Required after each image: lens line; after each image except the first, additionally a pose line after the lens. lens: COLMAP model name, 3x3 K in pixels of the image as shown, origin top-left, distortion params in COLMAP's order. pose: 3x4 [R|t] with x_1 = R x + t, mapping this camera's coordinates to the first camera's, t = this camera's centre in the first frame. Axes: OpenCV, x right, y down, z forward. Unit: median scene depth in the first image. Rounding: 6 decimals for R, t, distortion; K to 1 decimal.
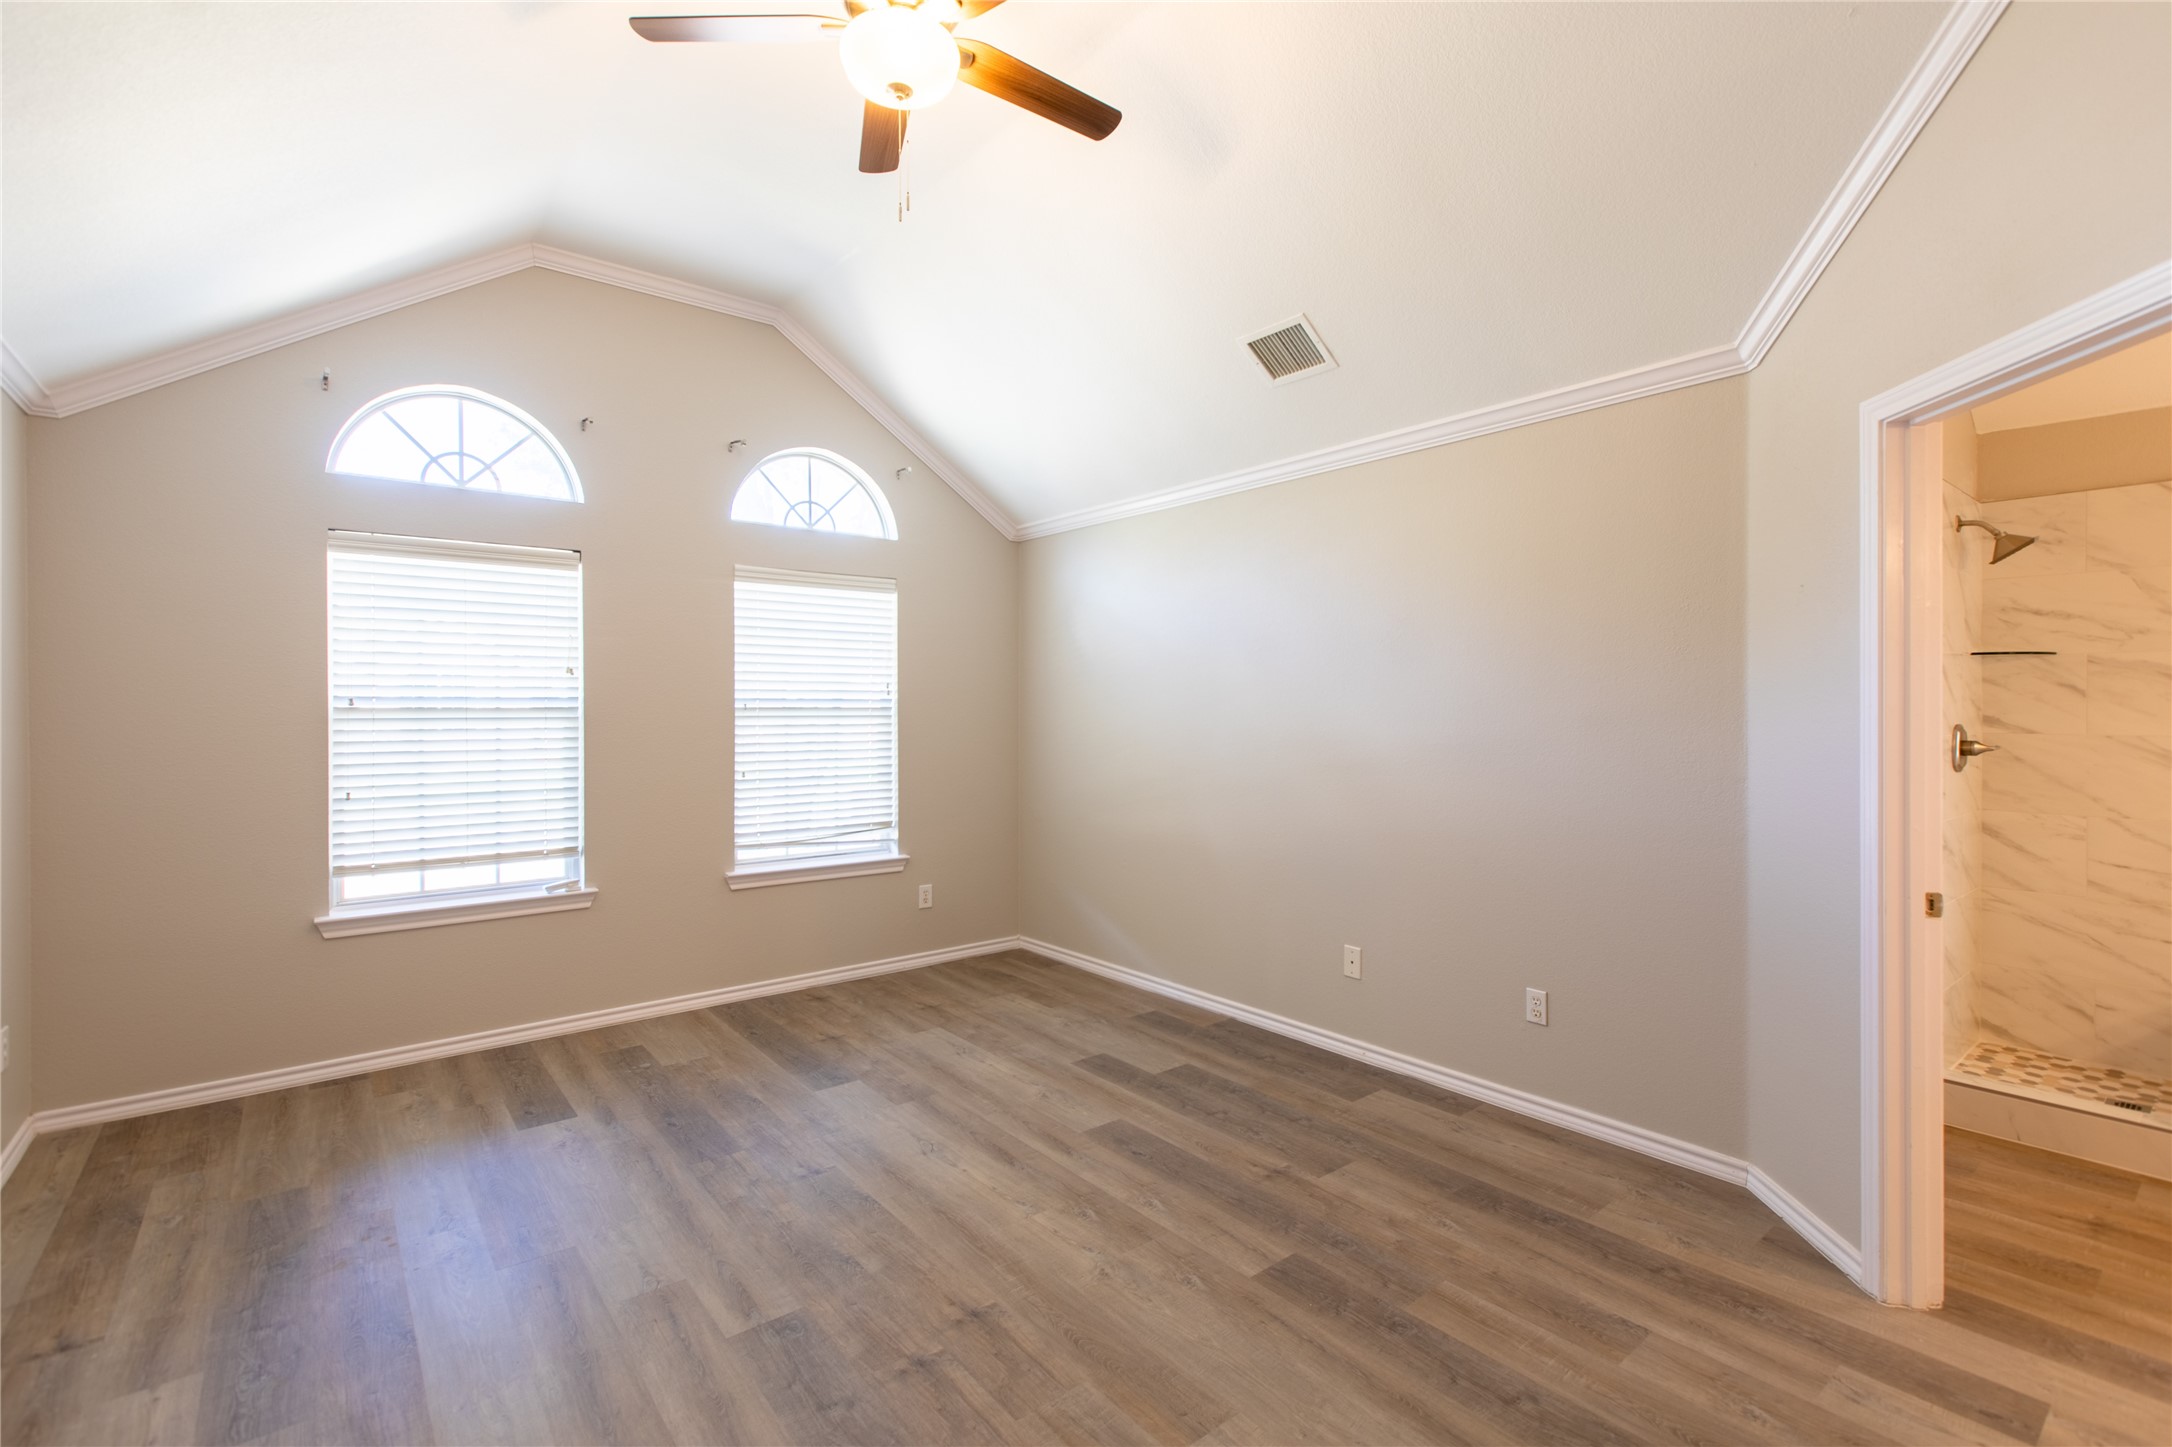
lens RADIAL K [[980.0, 0, 1090.9], [0, 980.0, 700.7], [0, 0, 1]] dist [0.000683, -0.000175]
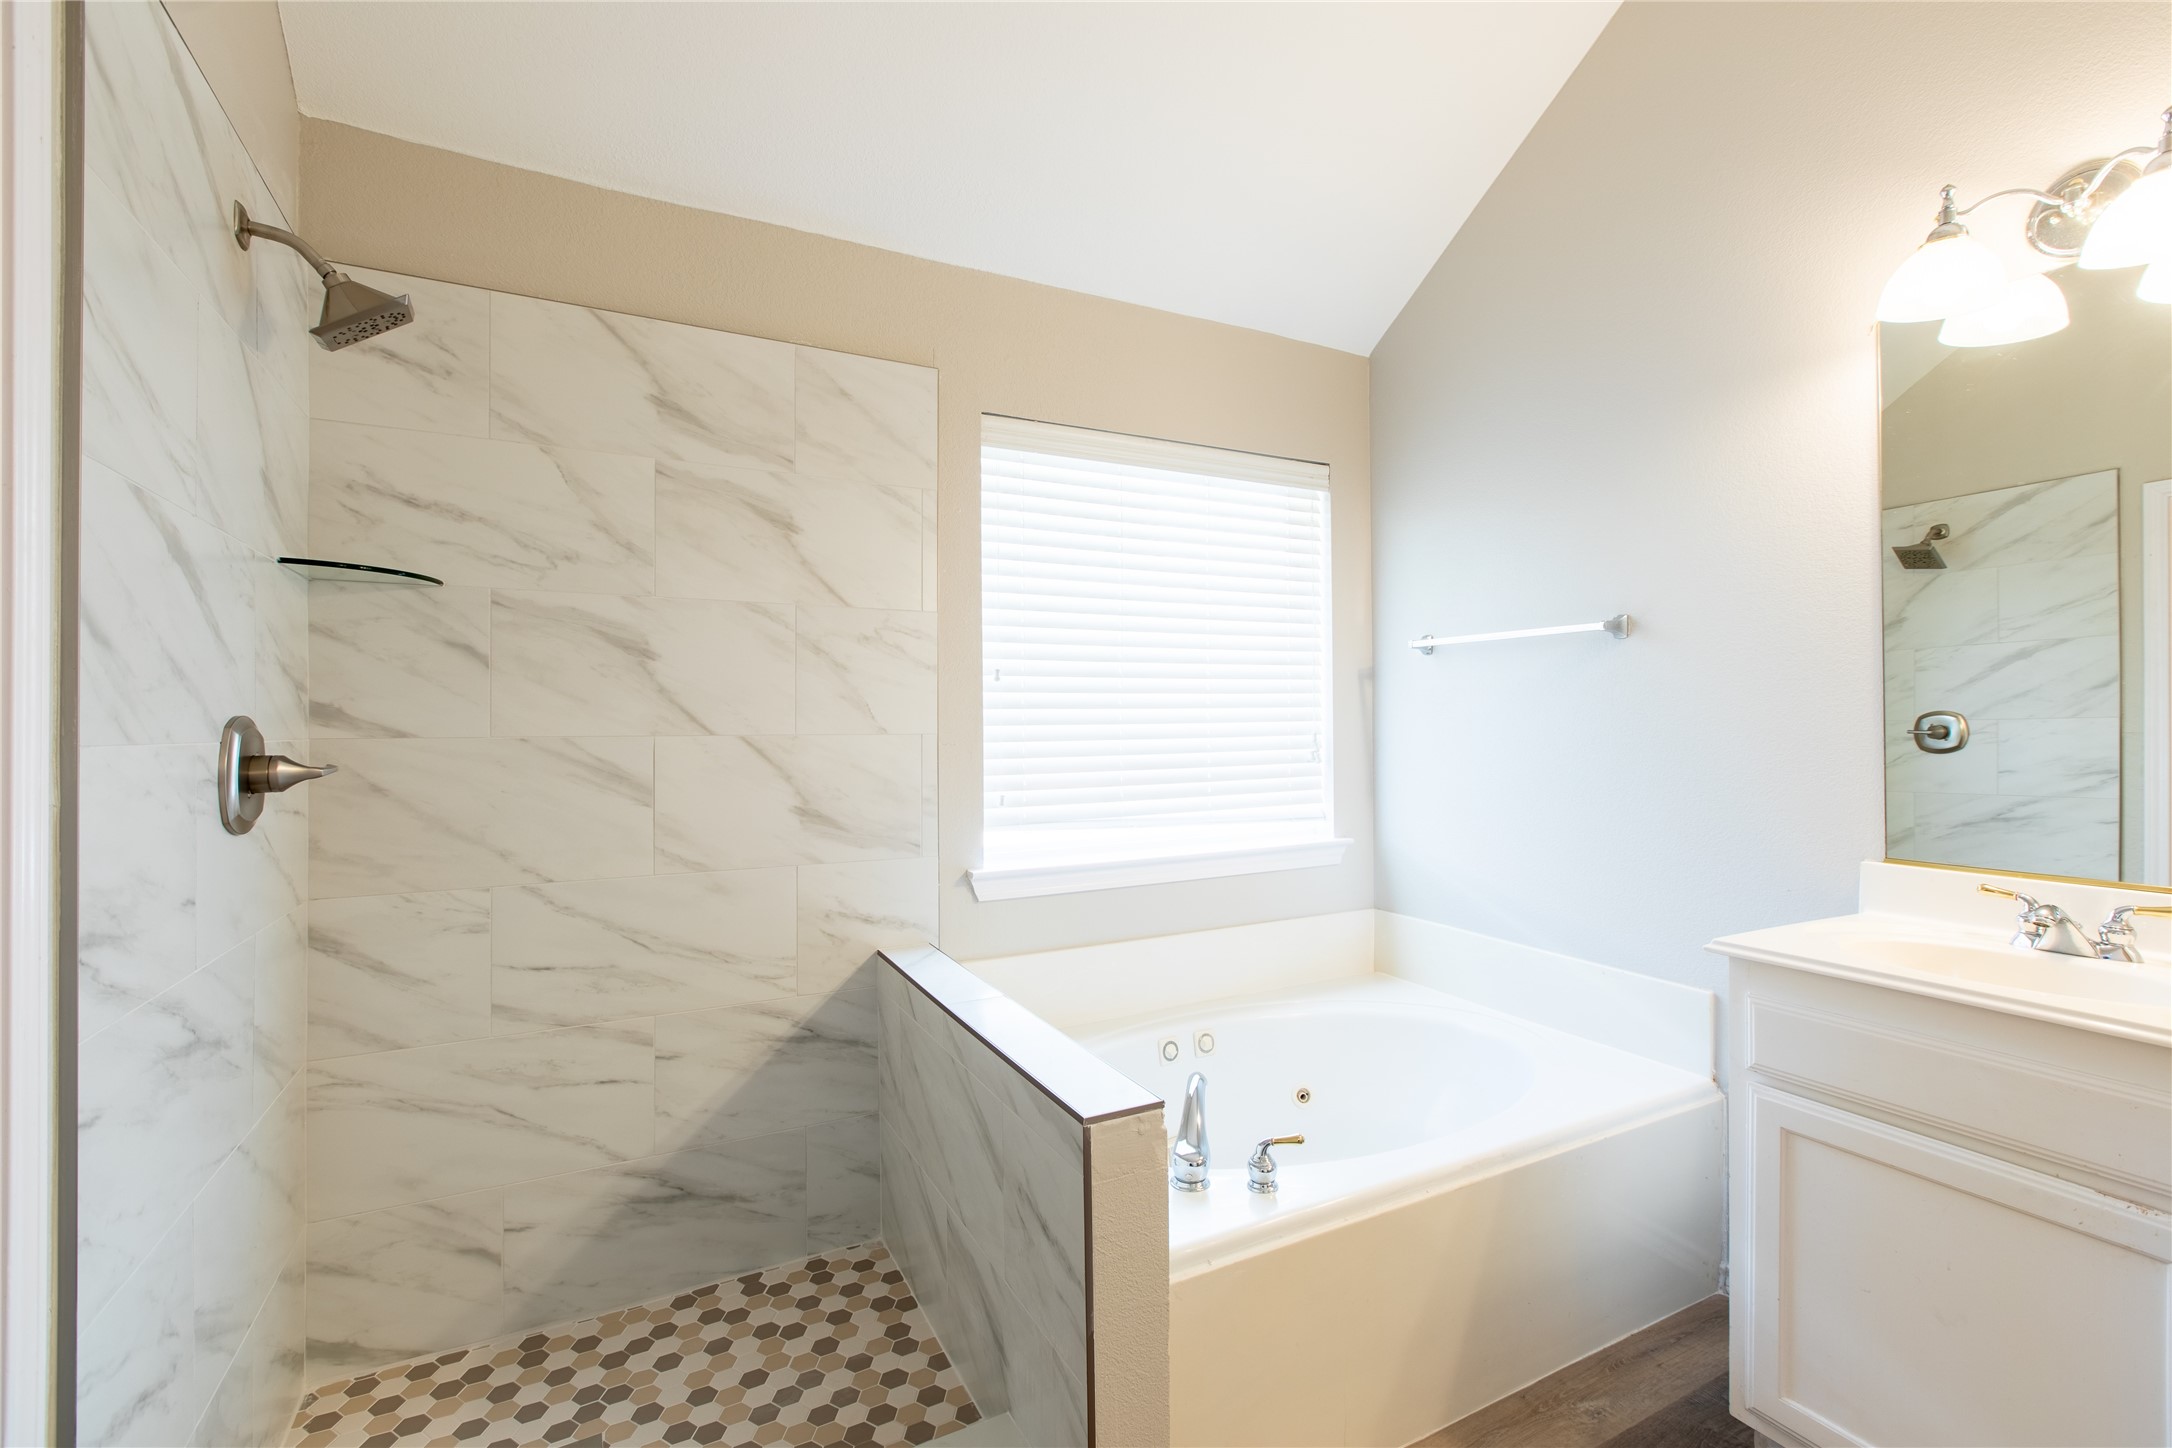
lens RADIAL K [[970.9, 0, 1088.9], [0, 970.9, 722.4], [0, 0, 1]] dist [0.002336, -0.001532]
pose [[0.188471, 0.001073, 0.982078, 0.550165], [0.001264, 0.999998, -0.001335, 0.027440], [-0.982078, 0.001493, 0.188469, 0.573588]]
